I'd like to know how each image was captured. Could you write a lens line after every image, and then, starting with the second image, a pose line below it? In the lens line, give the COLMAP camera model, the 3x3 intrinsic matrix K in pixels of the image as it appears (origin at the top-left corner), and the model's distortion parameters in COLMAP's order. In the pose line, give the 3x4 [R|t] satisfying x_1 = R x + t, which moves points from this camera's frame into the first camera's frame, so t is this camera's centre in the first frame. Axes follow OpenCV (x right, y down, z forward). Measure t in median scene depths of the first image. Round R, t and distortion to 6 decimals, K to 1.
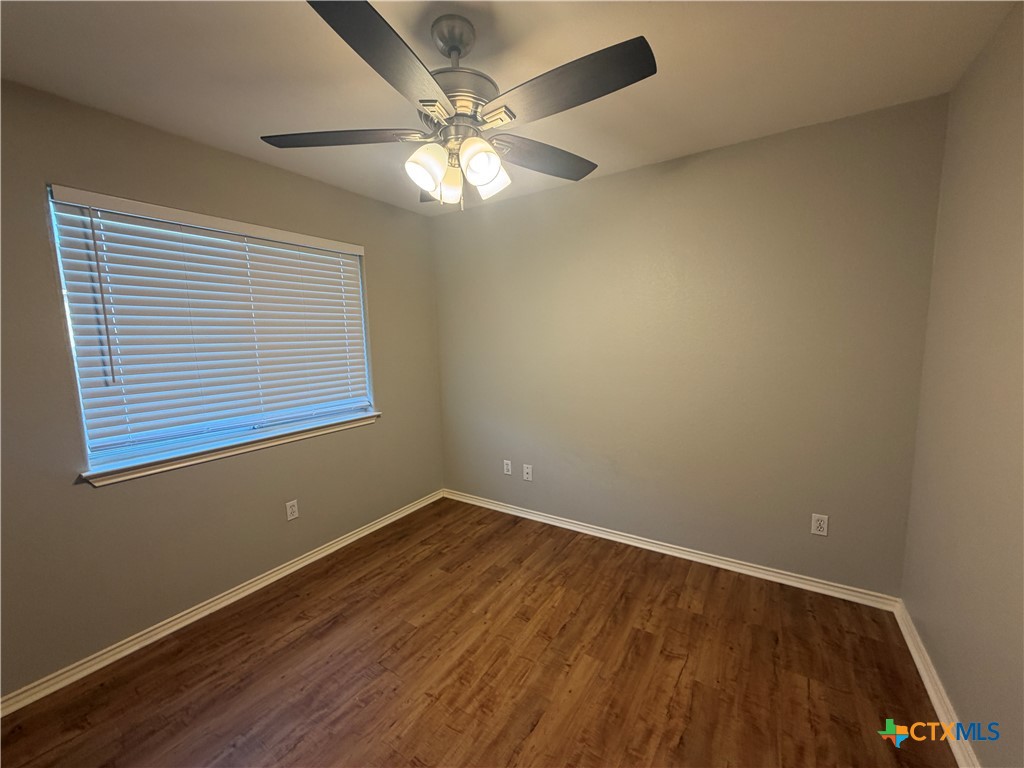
lens RADIAL K [[408.8, 0, 509.4], [0, 408.8, 383.1], [0, 0, 1]] dist [0.000429, 0.000233]
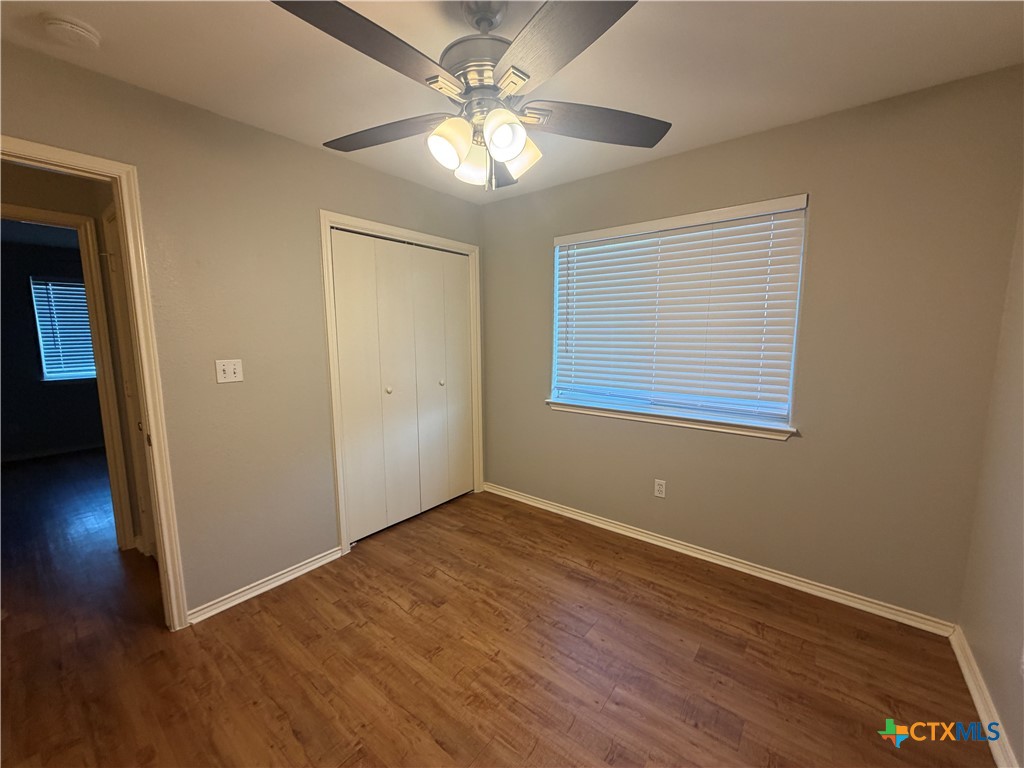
lens RADIAL K [[408.8, 0, 510.7], [0, 408.8, 383.3], [0, 0, 1]] dist [0.000429, 0.000233]
pose [[-0.096711, 0.148540, -0.984166, 0.651890], [-0.106834, 0.981539, 0.158642, -0.104276], [0.989562, 0.120485, -0.079056, 0.877659]]
